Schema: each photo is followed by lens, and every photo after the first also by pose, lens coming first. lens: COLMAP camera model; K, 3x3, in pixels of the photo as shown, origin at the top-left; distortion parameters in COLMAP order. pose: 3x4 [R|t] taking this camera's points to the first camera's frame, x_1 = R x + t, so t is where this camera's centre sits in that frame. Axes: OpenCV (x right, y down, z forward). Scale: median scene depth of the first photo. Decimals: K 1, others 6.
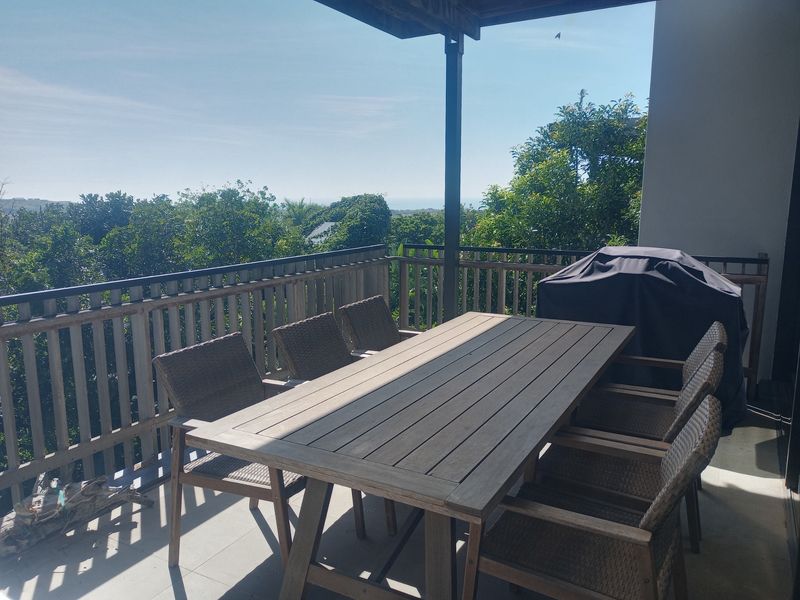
lens RADIAL K [[611.7, 0, 400.0], [0, 611.7, 300.0], [0, 0, 1]] dist [0.052431, -0.048414]
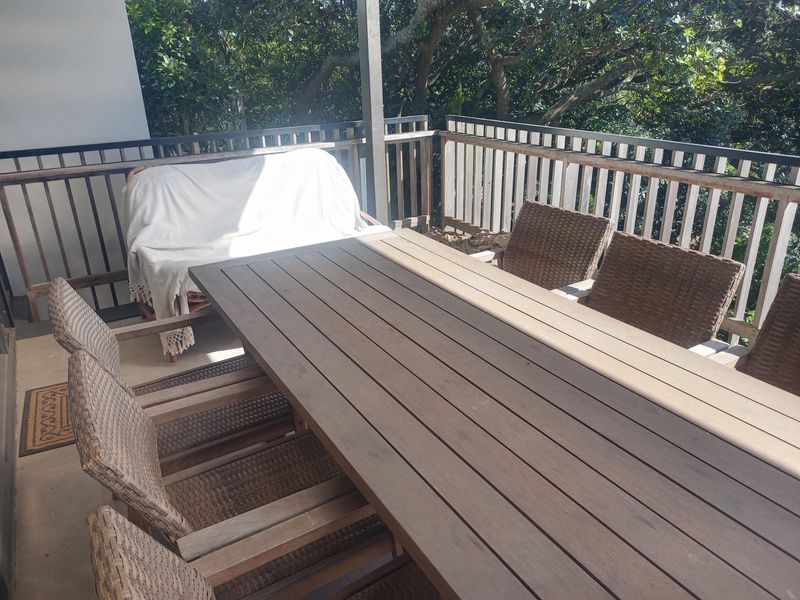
lens RADIAL K [[611.7, 0, 400.0], [0, 611.7, 300.0], [0, 0, 1]] dist [0.052431, -0.048414]
pose [[-0.504081, 0.340902, -0.793529, 0.651218], [-0.119904, 0.882280, 0.455197, -0.219623], [0.855293, 0.324603, -0.403865, 1.206628]]
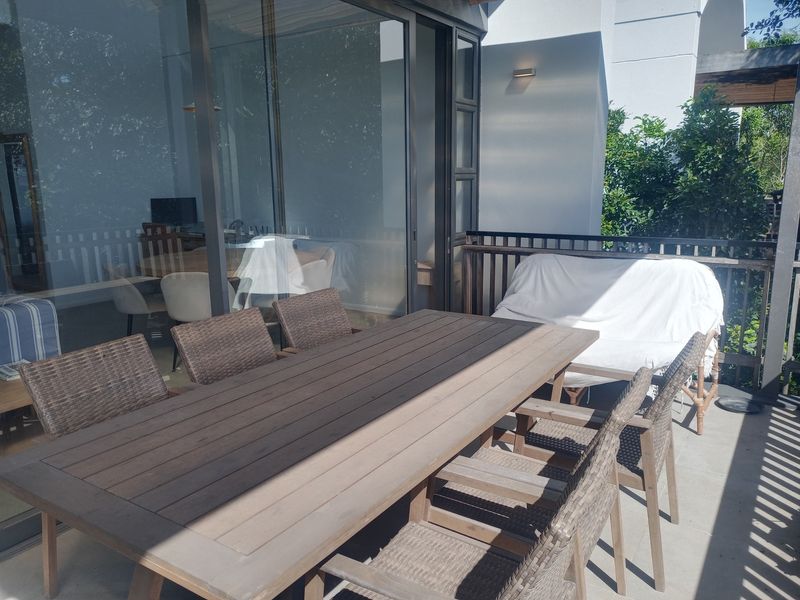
lens RADIAL K [[609.5, 0, 401.4], [0, 609.5, 299.0], [0, 0, 1]] dist [0.053561, -0.040684]
pose [[-0.997687, 0.000215, 0.067982, 0.034682], [0.024909, 0.931603, 0.362624, -0.318433], [-0.063254, 0.363478, -0.929453, 1.794199]]
